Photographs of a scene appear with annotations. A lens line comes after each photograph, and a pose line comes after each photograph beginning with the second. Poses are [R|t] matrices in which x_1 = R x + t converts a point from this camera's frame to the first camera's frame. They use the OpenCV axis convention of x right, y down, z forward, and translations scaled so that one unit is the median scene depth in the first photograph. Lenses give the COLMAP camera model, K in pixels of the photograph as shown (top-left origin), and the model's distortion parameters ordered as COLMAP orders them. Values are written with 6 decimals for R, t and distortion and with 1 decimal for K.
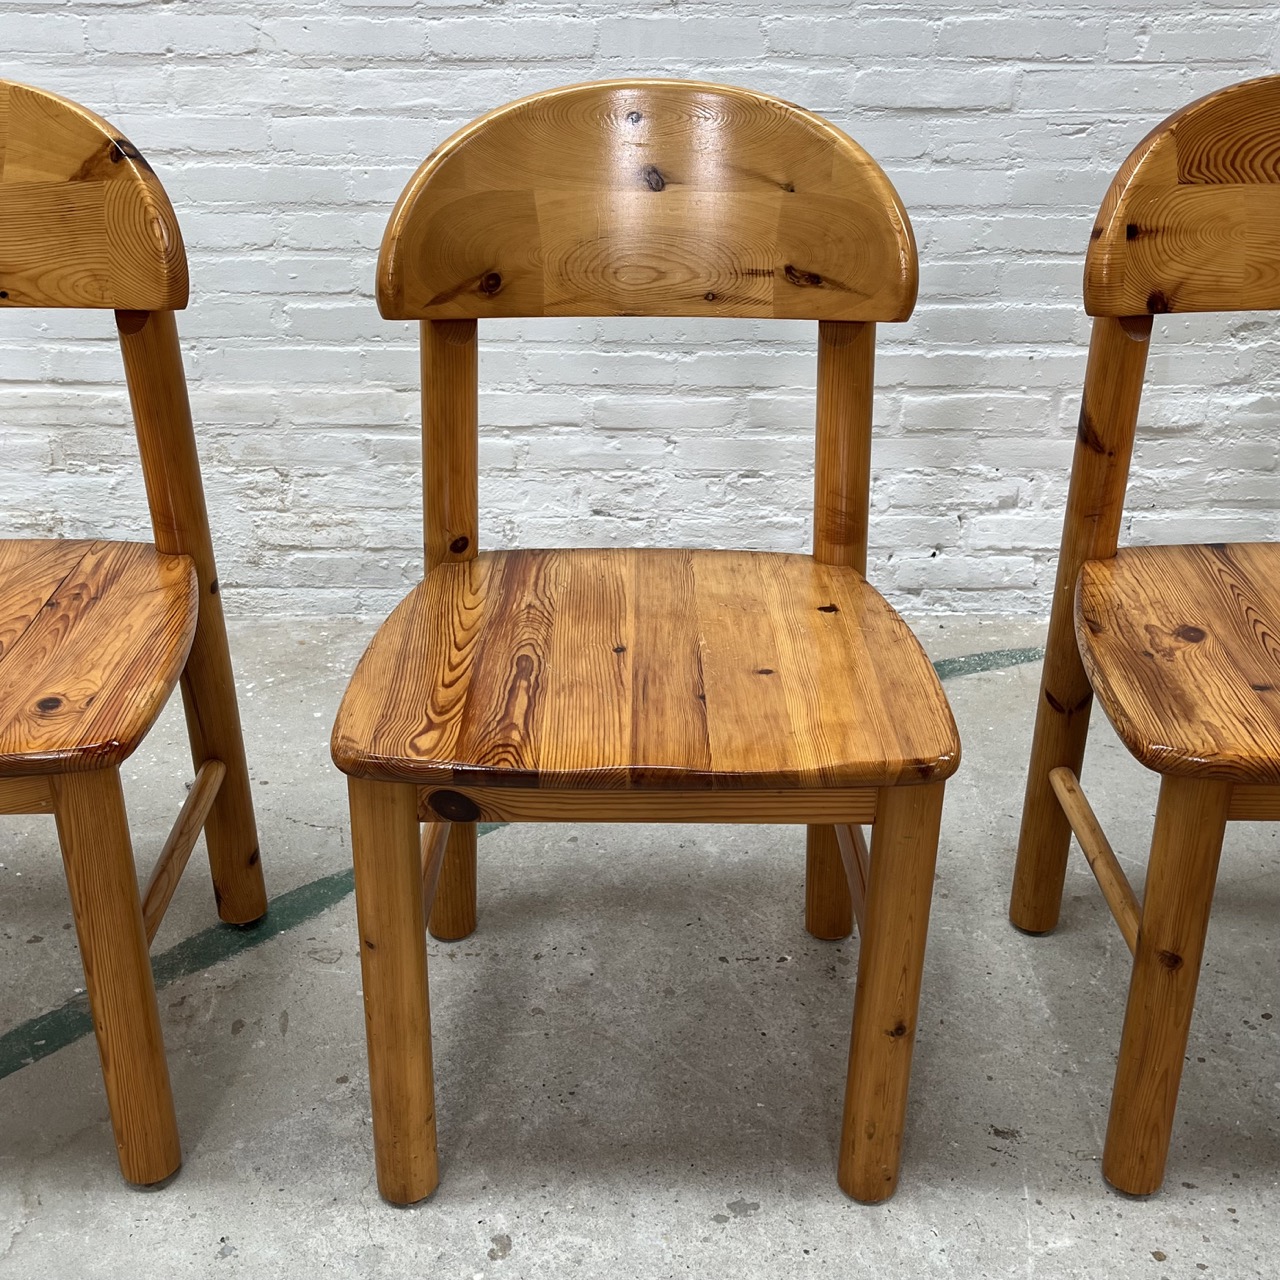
lens RADIAL K [[1673.0, 0, 648.4], [0, 1673.0, 636.6], [0, 0, 1]] dist [0.037399, 0.000000]
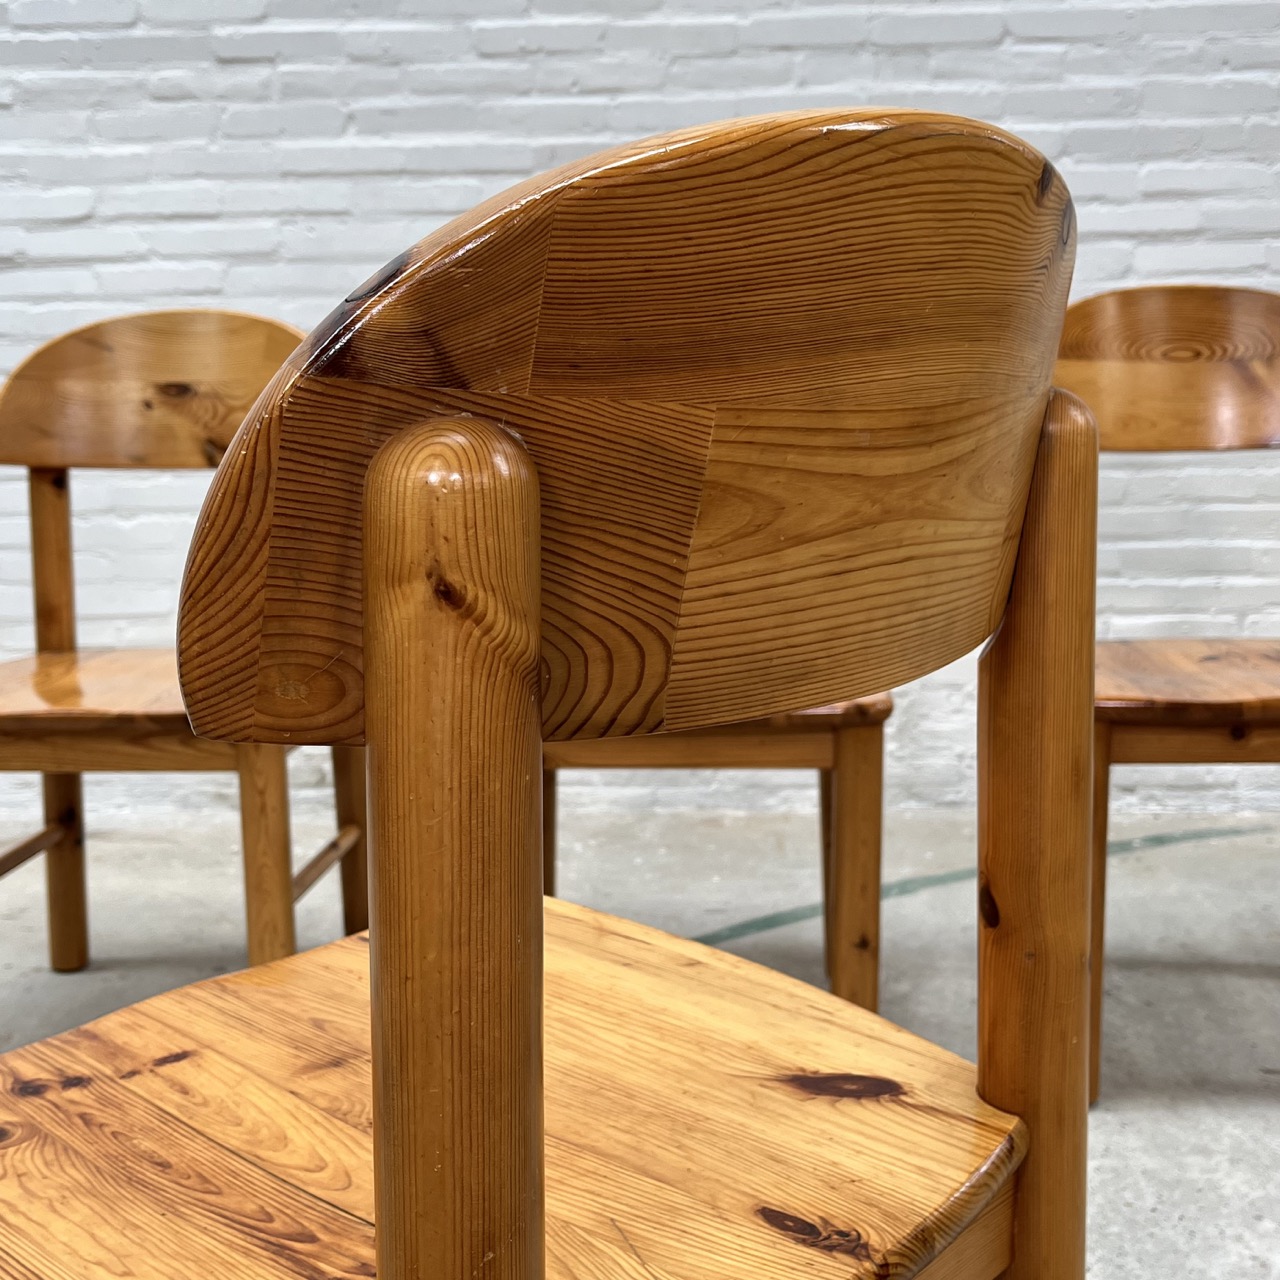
lens RADIAL K [[1673.0, 0, 640.9], [0, 1673.0, 653.0], [0, 0, 1]] dist [0.037399, 0.000000]
pose [[0.997301, -0.007656, -0.073022, -0.123501], [-0.013152, 0.959835, -0.280256, 0.279988], [0.072235, 0.280460, 0.957144, -0.226493]]
